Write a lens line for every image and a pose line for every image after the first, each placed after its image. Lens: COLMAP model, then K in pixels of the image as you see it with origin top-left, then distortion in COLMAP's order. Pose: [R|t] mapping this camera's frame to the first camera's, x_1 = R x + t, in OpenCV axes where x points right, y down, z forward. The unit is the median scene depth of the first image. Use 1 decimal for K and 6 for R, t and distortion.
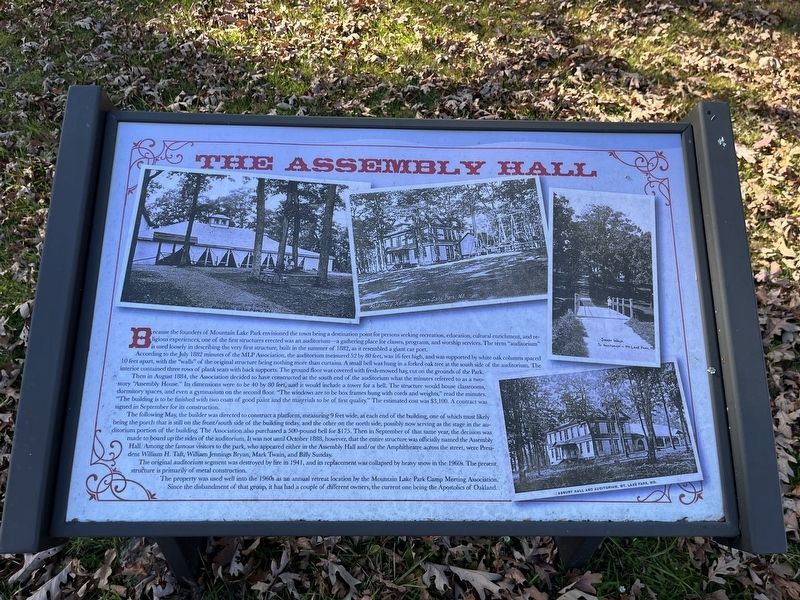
lens RADIAL K [[620.5, 0, 396.4], [0, 620.5, 306.4], [0, 0, 1]] dist [0.022652, -0.031868]
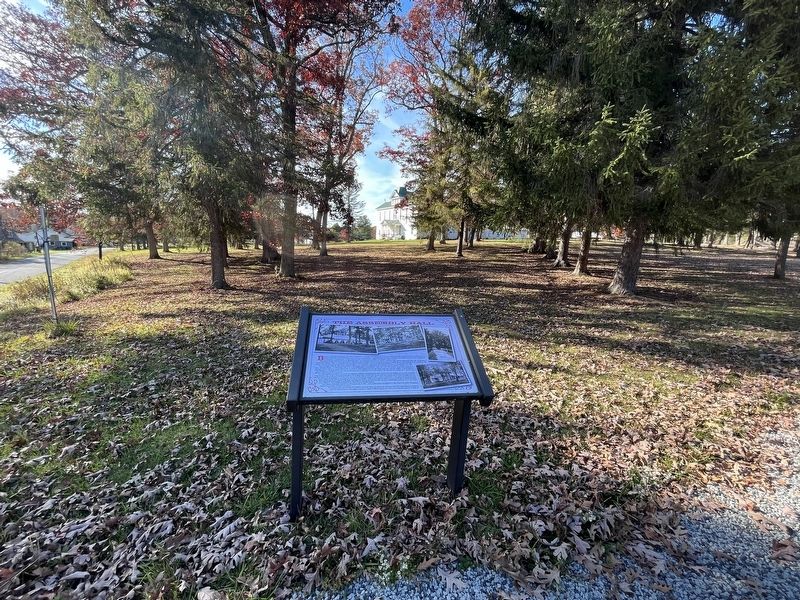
lens RADIAL K [[321.0, 0, 400.5], [0, 321.0, 299.6], [0, 0, 1]] dist [0.002176, 0.000135]
pose [[0.988635, -0.012386, 0.149828, -0.204444], [0.097071, 0.813600, -0.573265, 0.854060], [-0.114800, 0.581294, 0.805555, -0.758655]]
